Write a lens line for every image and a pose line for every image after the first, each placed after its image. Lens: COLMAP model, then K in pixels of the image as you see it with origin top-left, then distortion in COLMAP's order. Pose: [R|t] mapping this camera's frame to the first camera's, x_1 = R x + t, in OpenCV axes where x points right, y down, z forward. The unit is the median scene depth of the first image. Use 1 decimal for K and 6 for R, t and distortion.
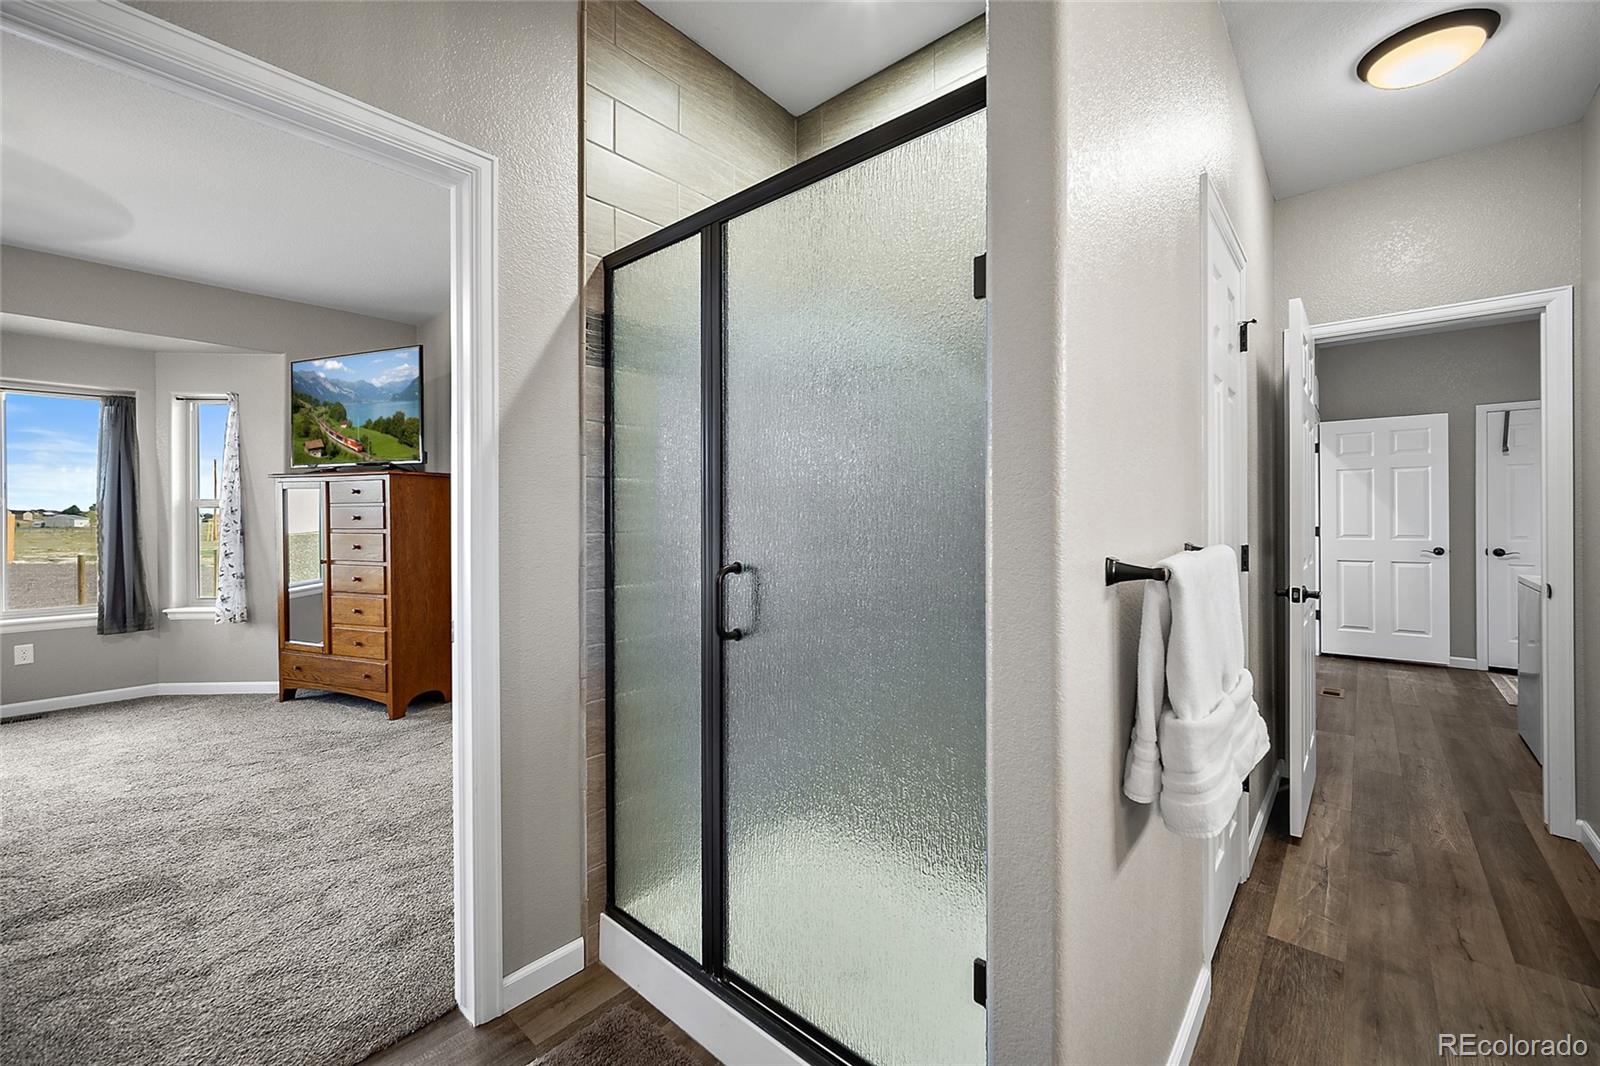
lens RADIAL K [[641.8, 0, 798.9], [0, 641.8, 518.5], [0, 0, 1]] dist [-0.001993, 0.000021]
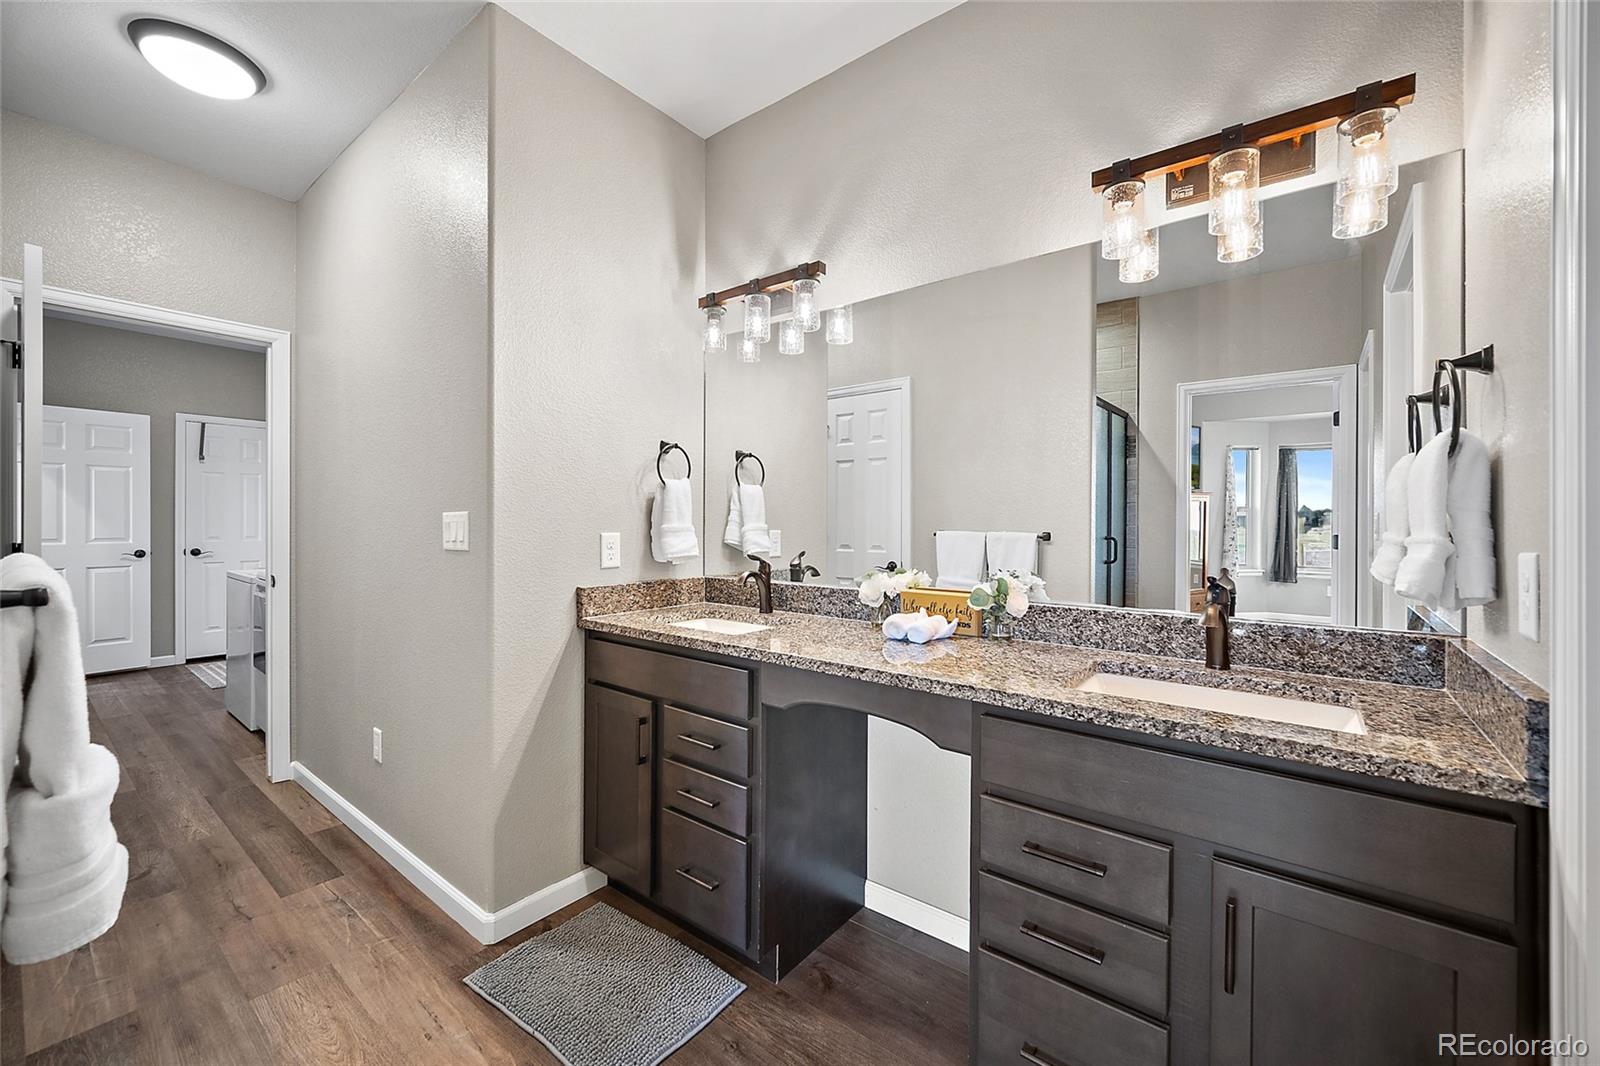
lens RADIAL K [[633.3, 0, 796.8], [0, 633.3, 525.7], [0, 0, 1]] dist [0.001483, 0.000466]
pose [[-0.053219, -0.004745, 0.998572, -0.066424], [-0.002920, 0.999985, 0.004596, 0.000927], [-0.998579, -0.002671, -0.053232, 0.082288]]
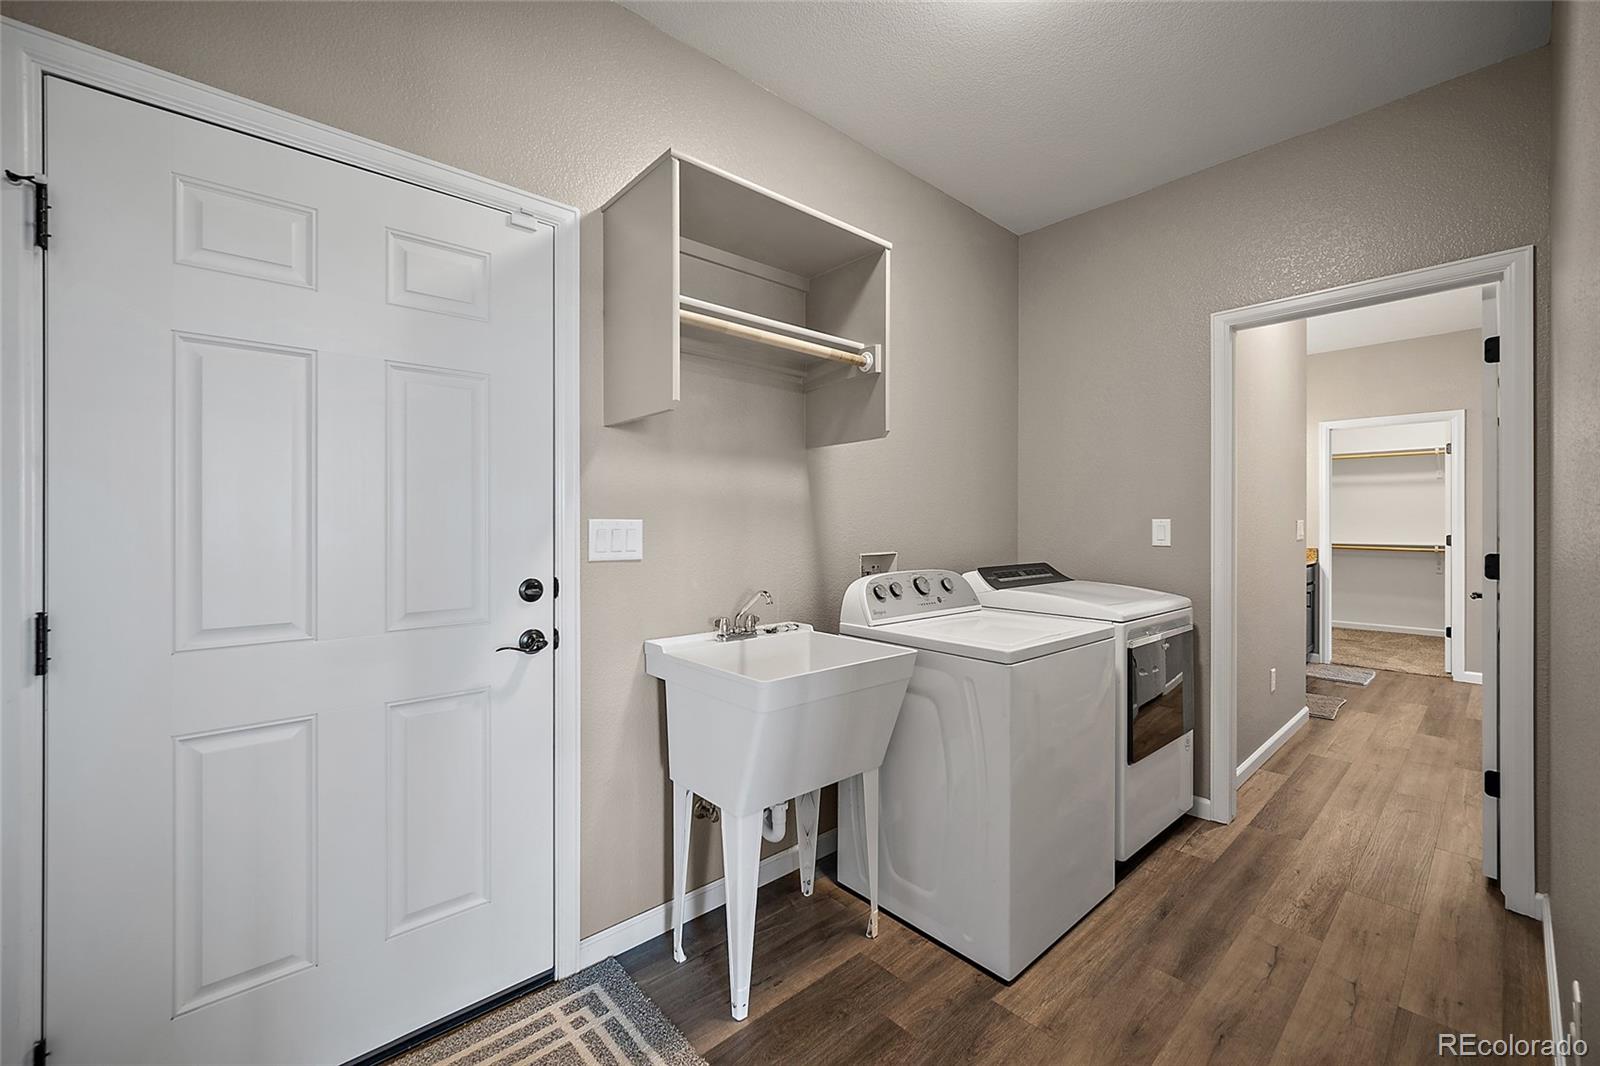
lens RADIAL K [[633.3, 0, 796.8], [0, 633.3, 525.7], [0, 0, 1]] dist [0.001483, 0.000466]
pose [[-0.992763, -0.000928, 0.120090, 1.776041], [-0.000855, 0.999999, 0.000663, -0.002421], [-0.120091, 0.000556, -0.992763, 2.150584]]
